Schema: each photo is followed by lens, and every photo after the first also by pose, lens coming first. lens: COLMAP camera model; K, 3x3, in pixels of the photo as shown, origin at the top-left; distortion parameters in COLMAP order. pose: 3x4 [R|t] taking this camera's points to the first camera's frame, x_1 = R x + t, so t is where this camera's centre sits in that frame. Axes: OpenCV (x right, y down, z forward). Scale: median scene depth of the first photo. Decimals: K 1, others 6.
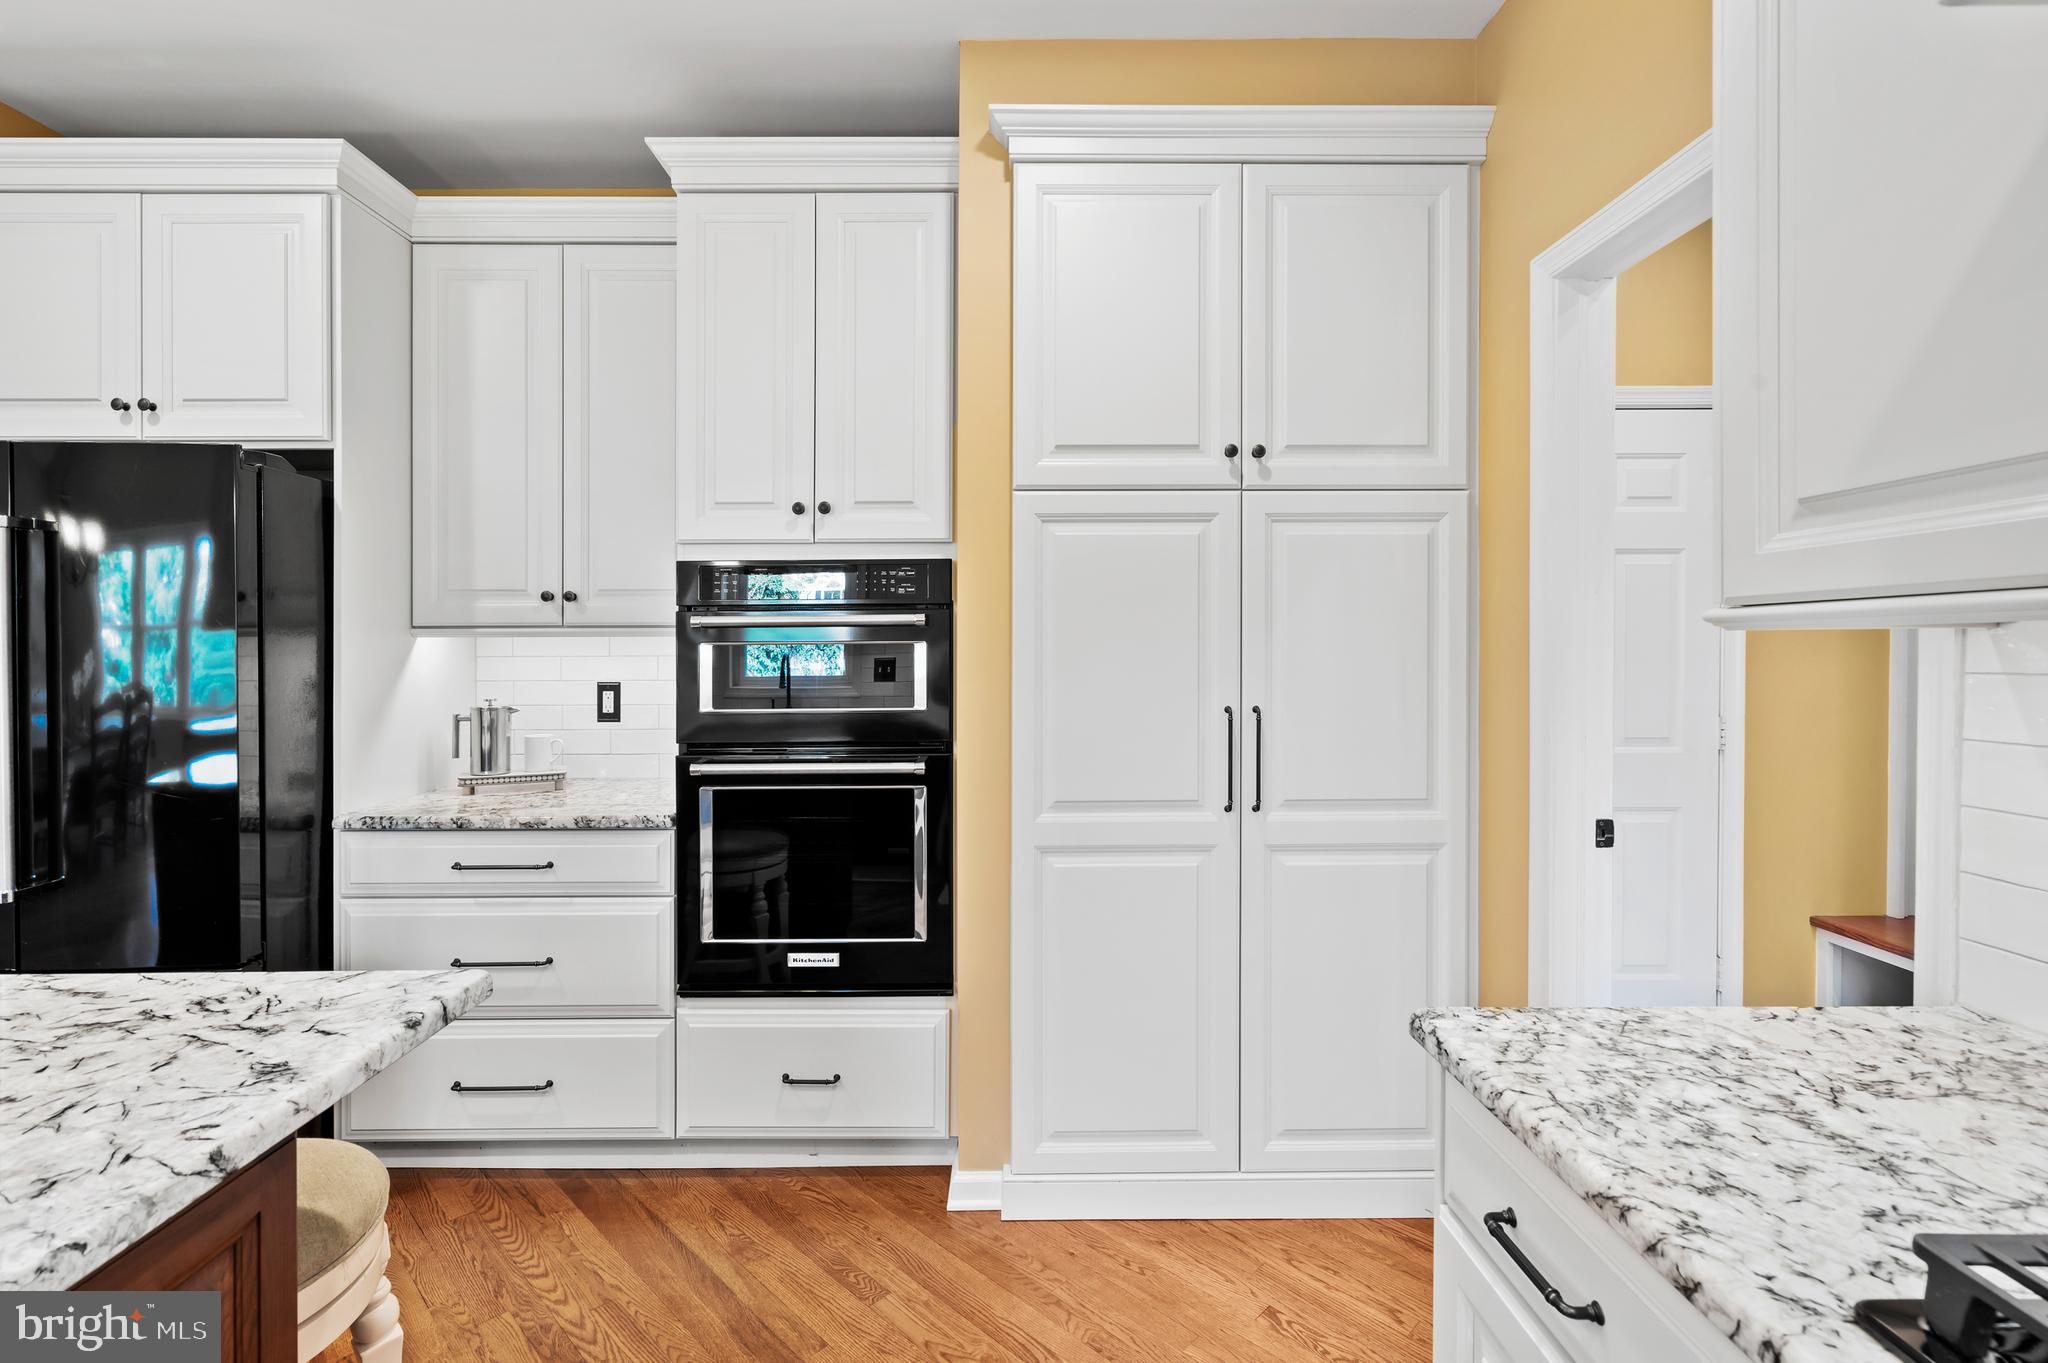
lens RADIAL K [[950.2, 0, 1016.7], [0, 950.2, 651.0], [0, 0, 1]] dist [-0.000396, 0.000836]
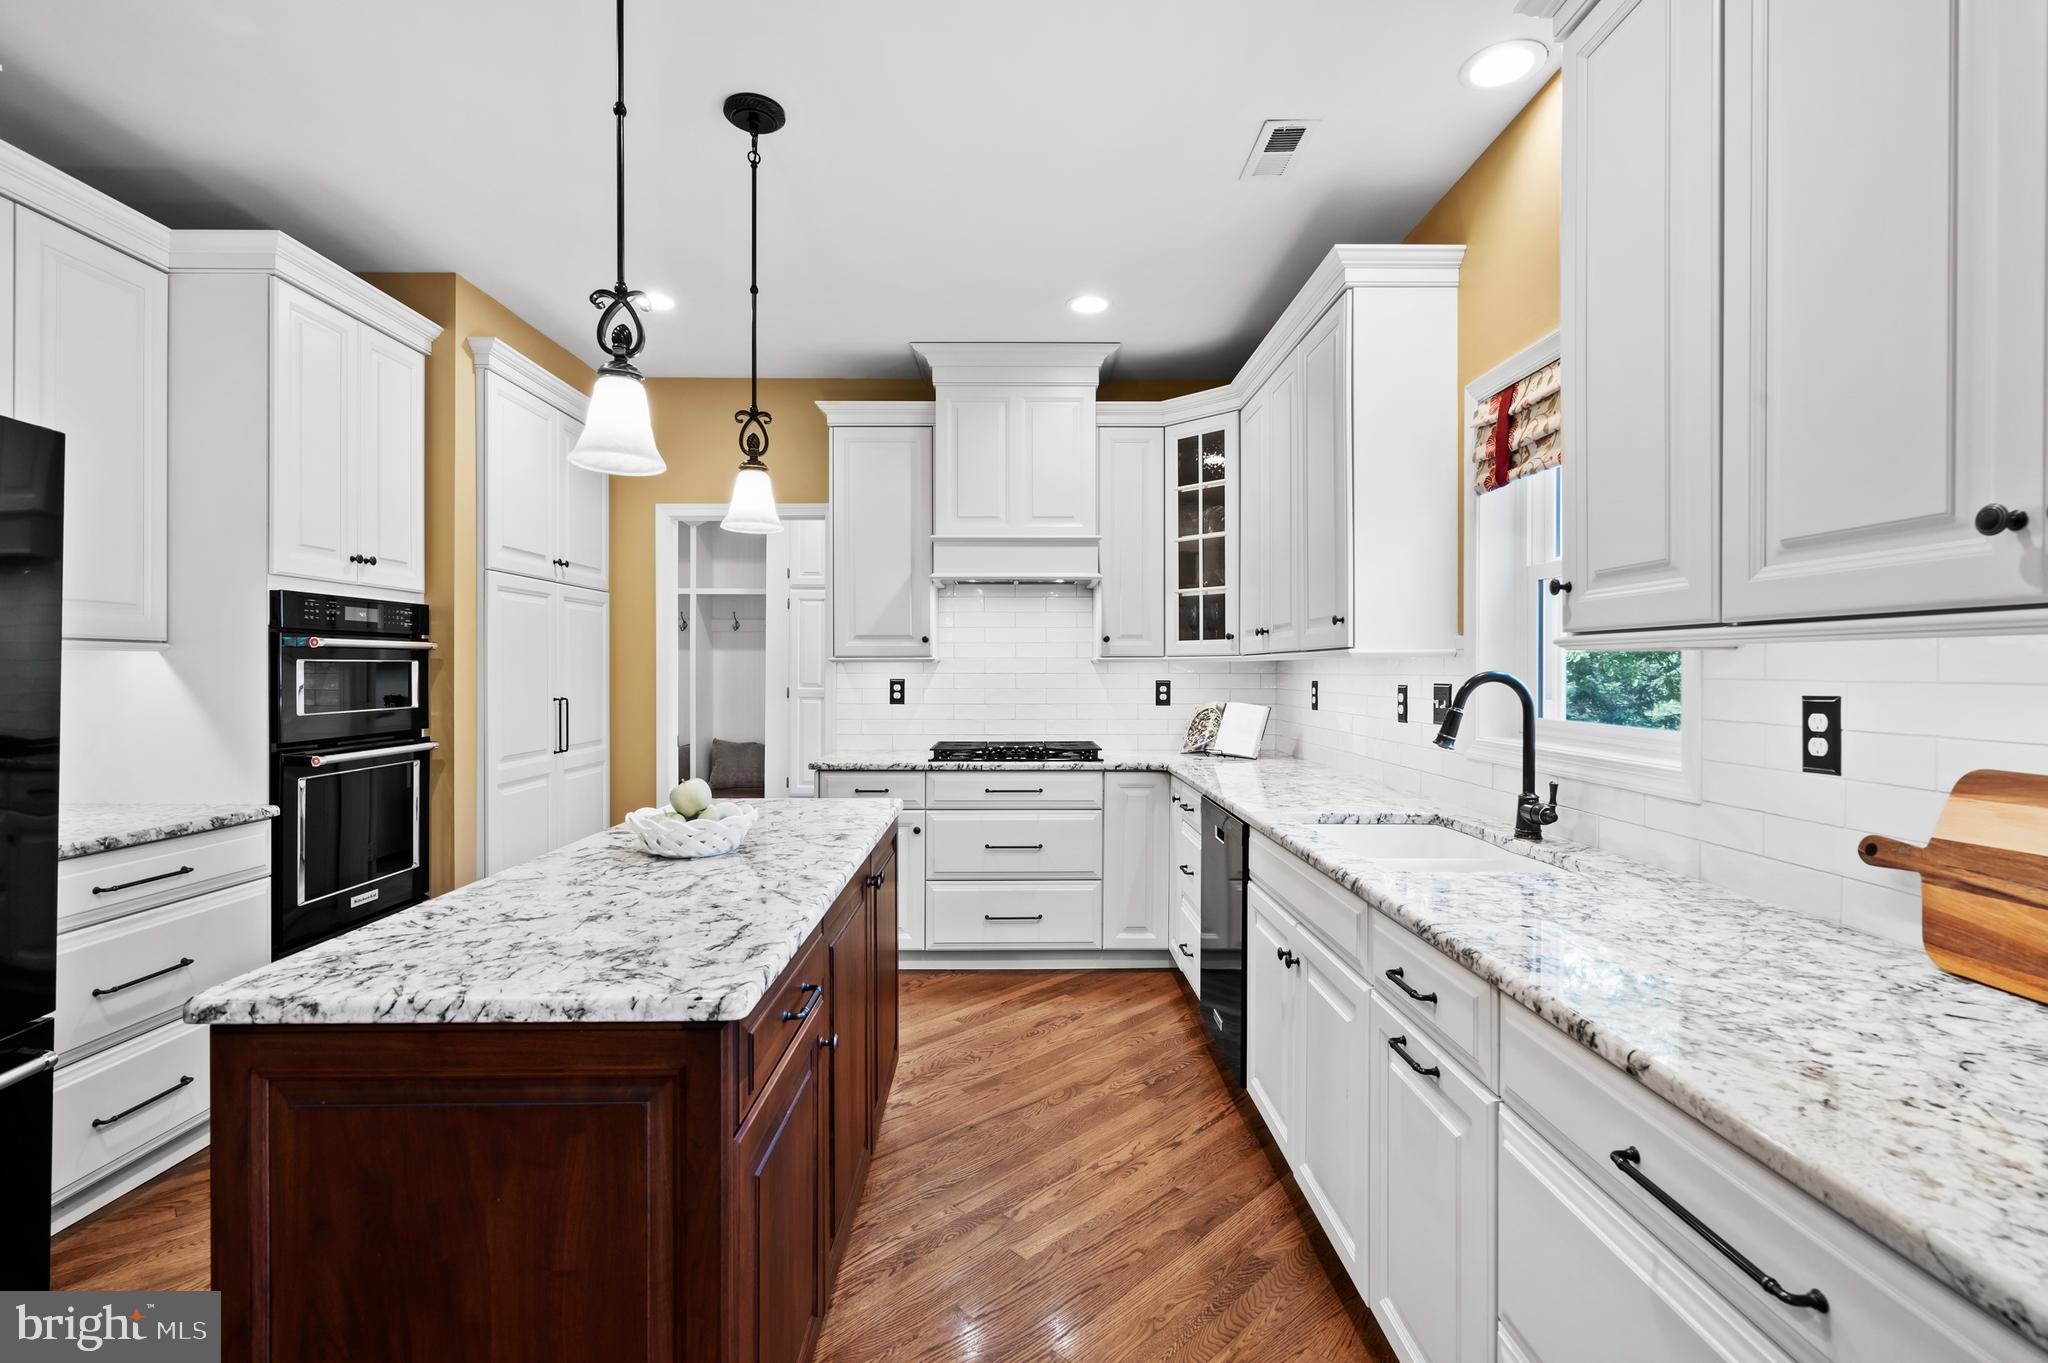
lens RADIAL K [[938.8, 0, 1022.8], [0, 938.8, 672.6], [0, 0, 1]] dist [0.000515, 0.000906]
pose [[-0.003111, 0.000396, 0.999995, -1.537124], [0.002131, 0.999998, -0.000390, 0.011002], [-0.999993, 0.002130, -0.003112, 0.079601]]
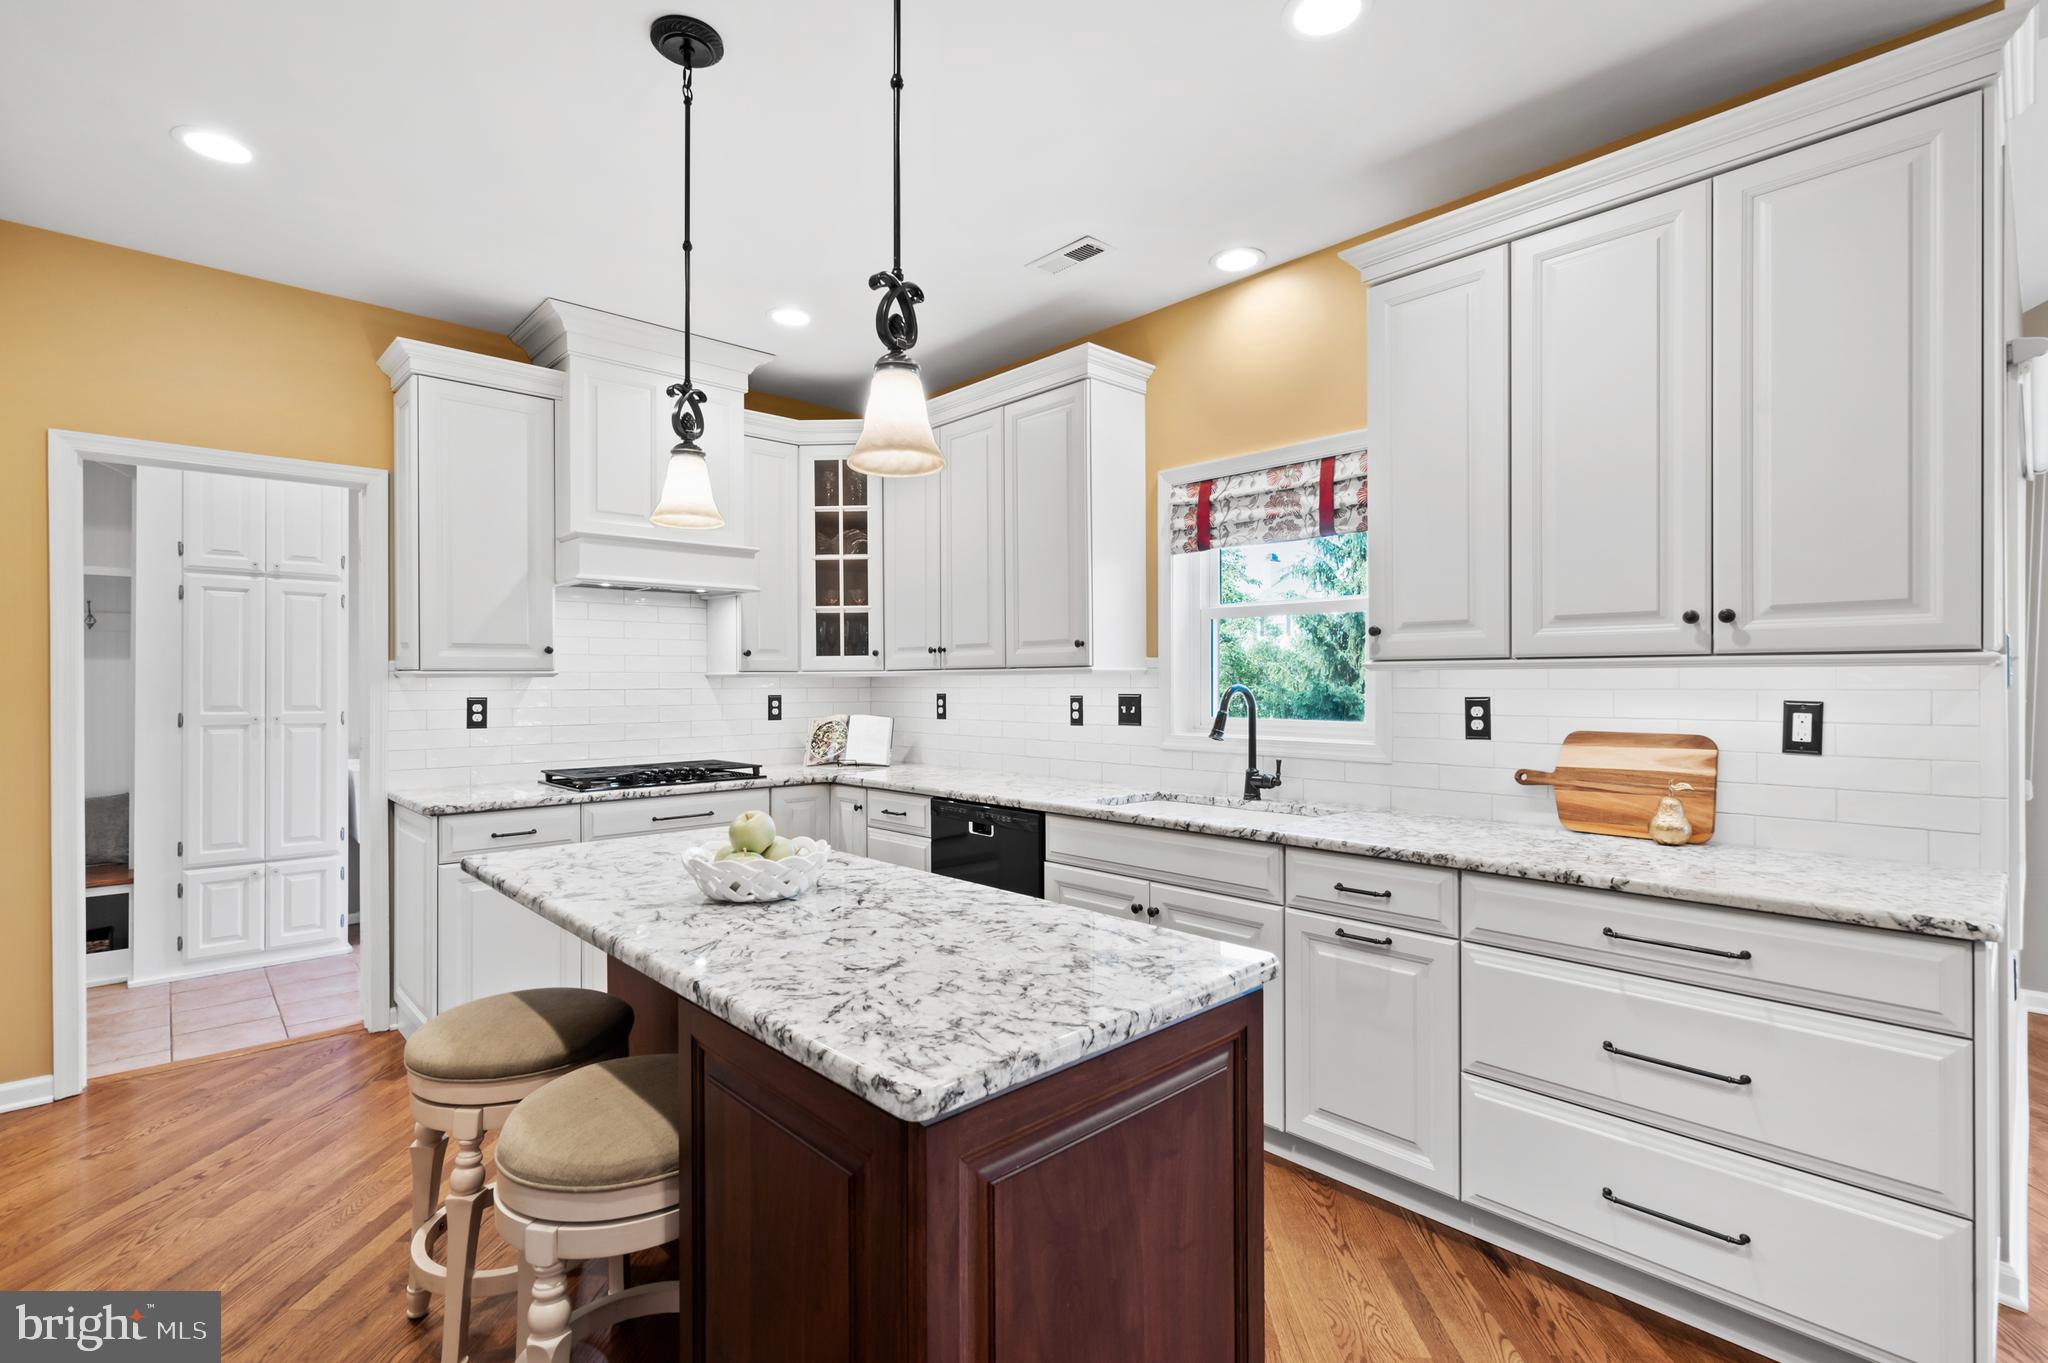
lens RADIAL K [[939.7, 0, 1020.4], [0, 939.7, 687.5], [0, 0, 1]] dist [0.000143, 0.000825]
pose [[-0.675530, 0.001746, 0.737330, -1.372293], [0.008113, 0.999954, 0.005065, 0.005464], [-0.737288, 0.009404, -0.675514, 0.751037]]
